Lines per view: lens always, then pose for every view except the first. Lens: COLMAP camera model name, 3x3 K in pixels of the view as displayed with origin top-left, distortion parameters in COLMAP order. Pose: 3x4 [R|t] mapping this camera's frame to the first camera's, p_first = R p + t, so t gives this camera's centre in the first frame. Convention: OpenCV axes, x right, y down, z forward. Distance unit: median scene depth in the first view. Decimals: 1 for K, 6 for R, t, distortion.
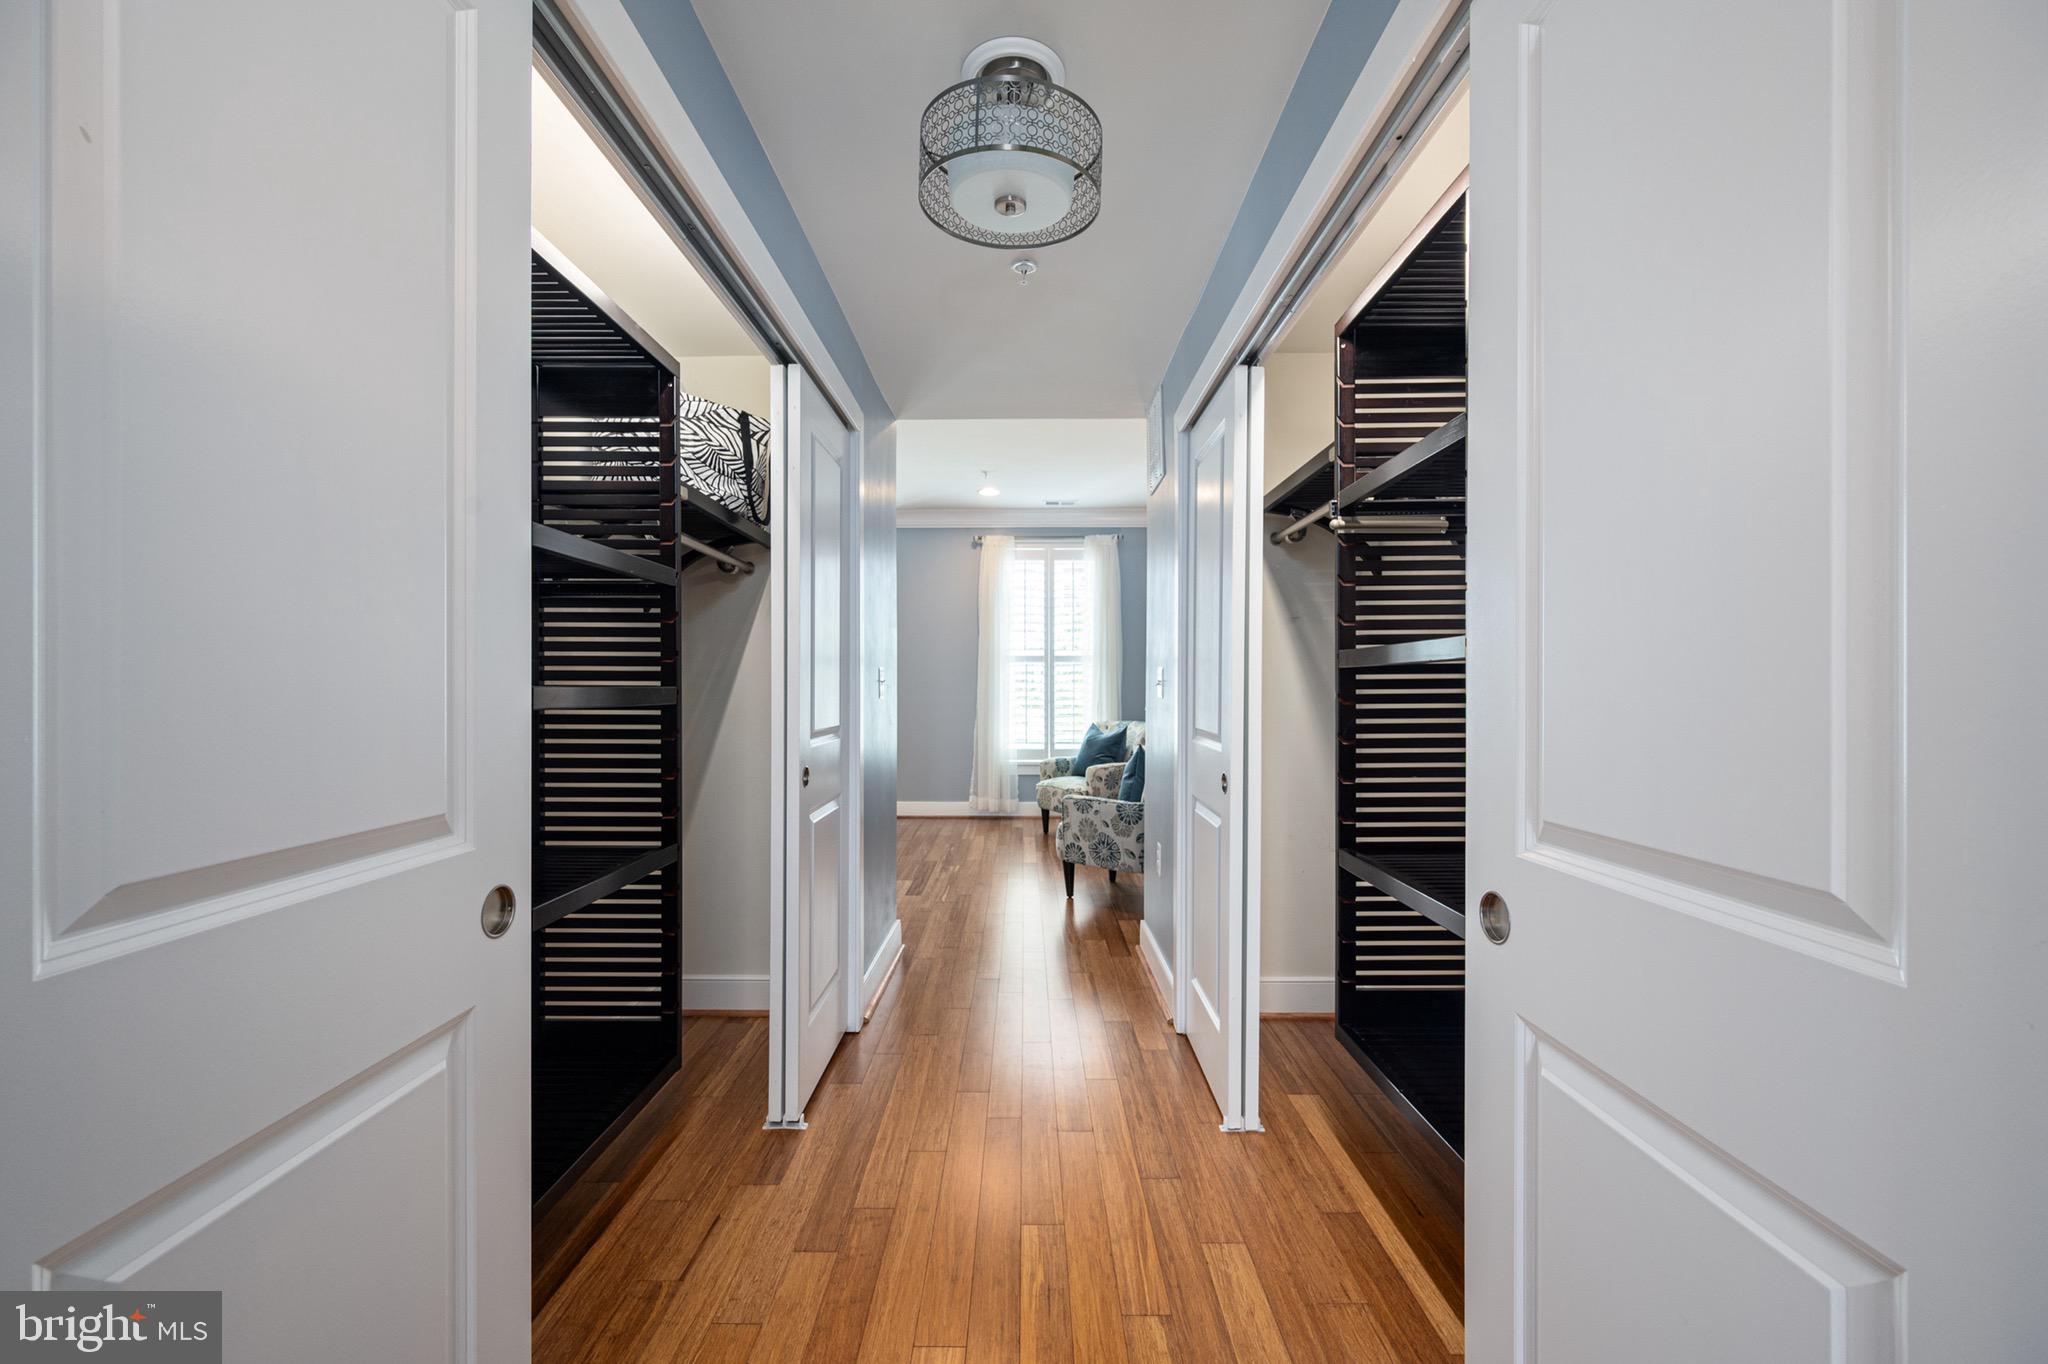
lens RADIAL K [[818.9, 0, 1027.8], [0, 818.9, 695.0], [0, 0, 1]] dist [-0.000187, 0.000011]
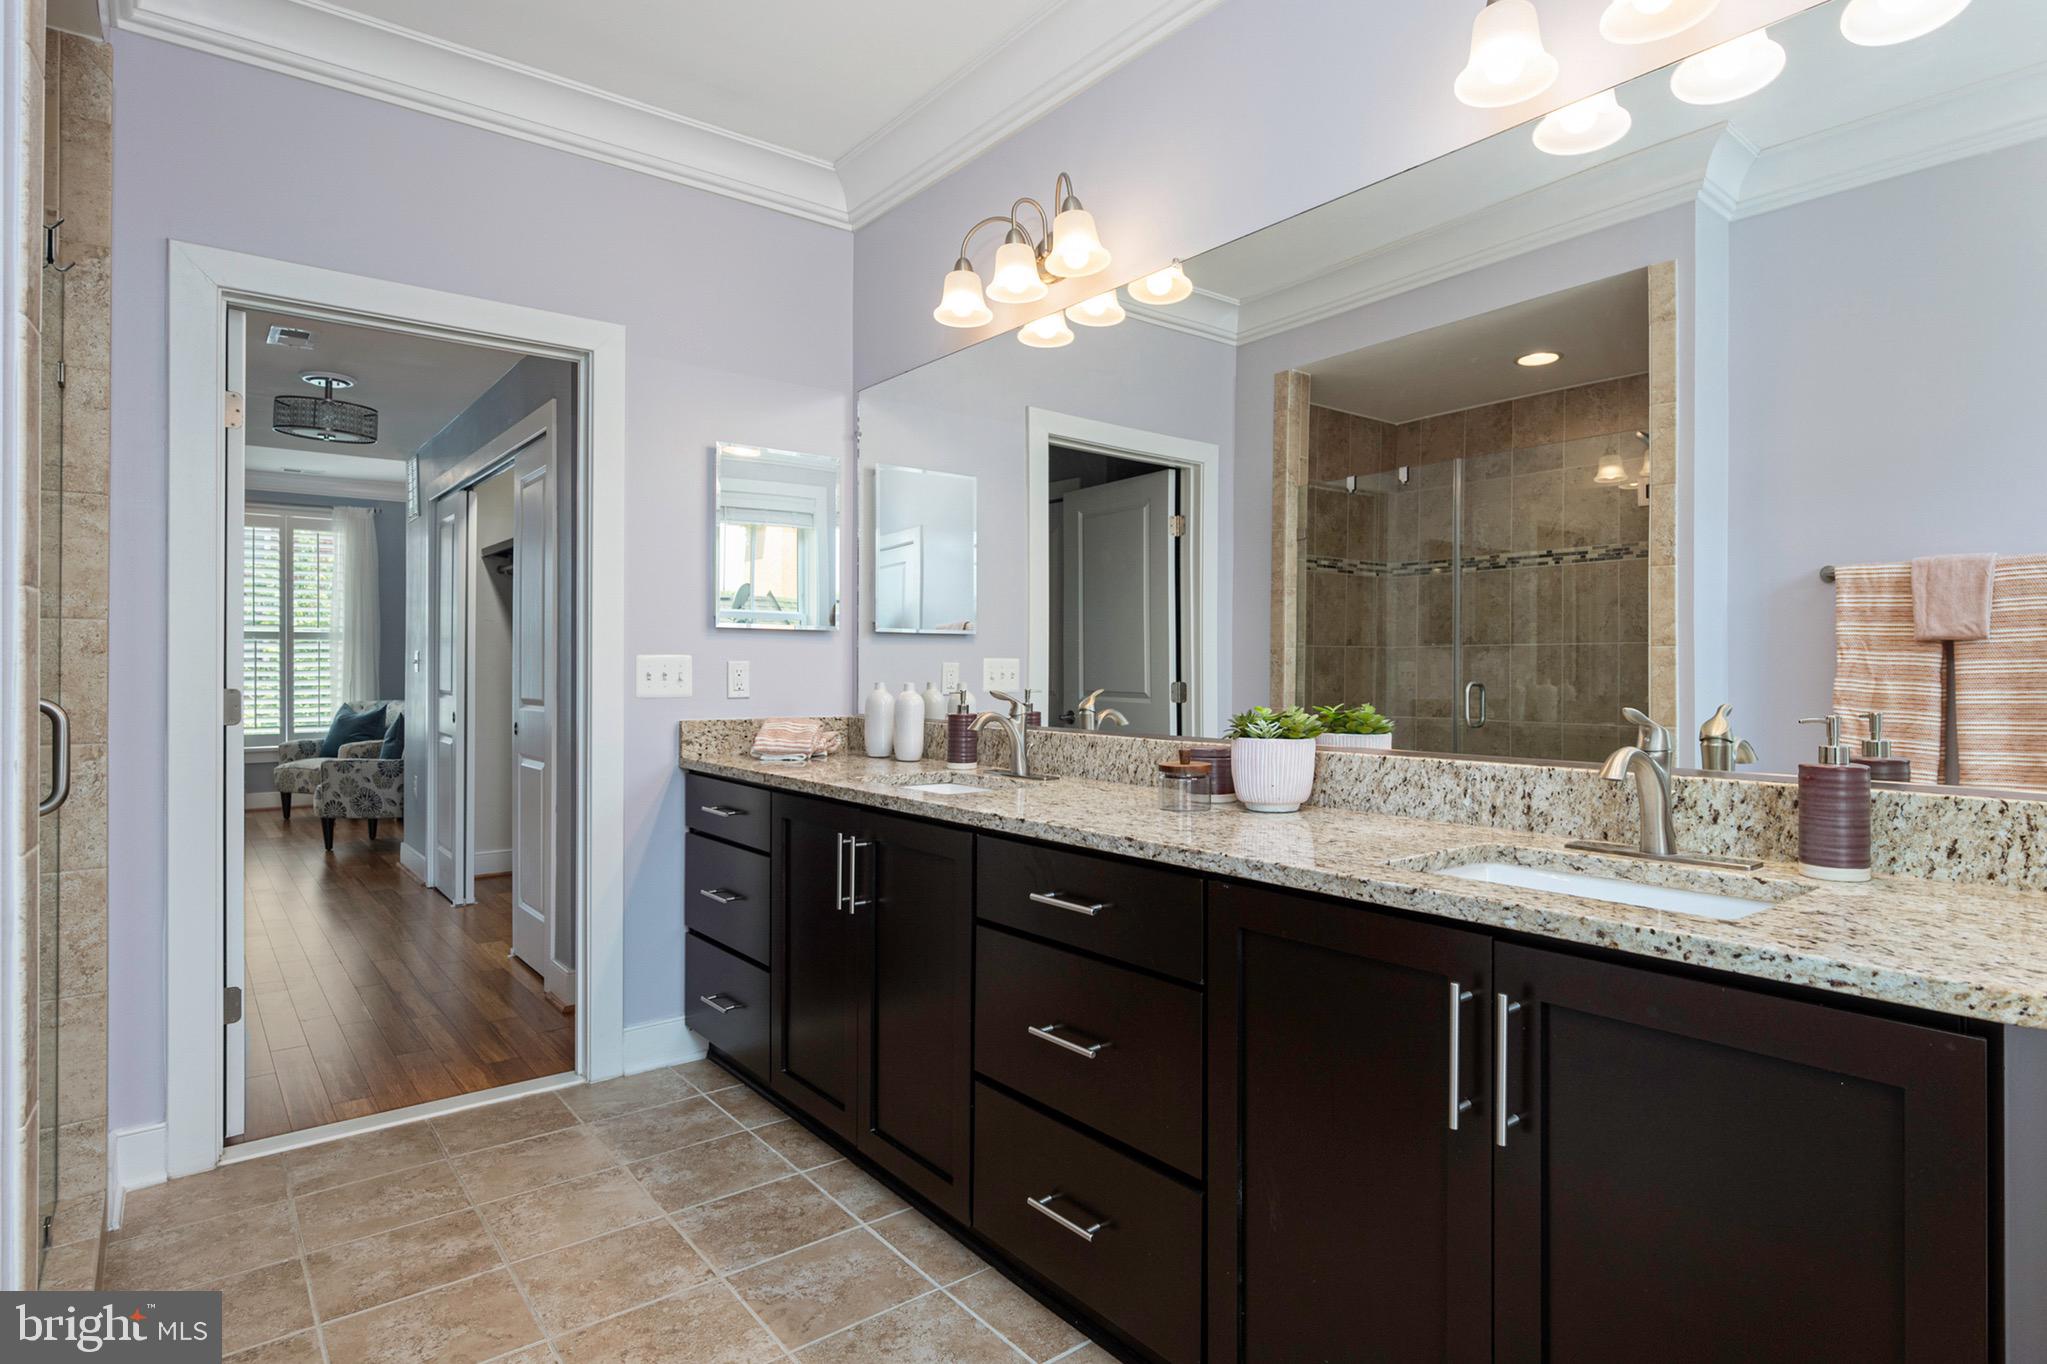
lens RADIAL K [[1026.4, 0, 1023.5], [0, 1026.4, 682.0], [0, 0, 1]] dist [-0.005721, -0.000395]
pose [[0.776243, -0.001607, 0.630432, -0.104973], [0.000917, 0.999999, 0.001420, 0.013975], [-0.630433, -0.000524, 0.776244, -0.777744]]
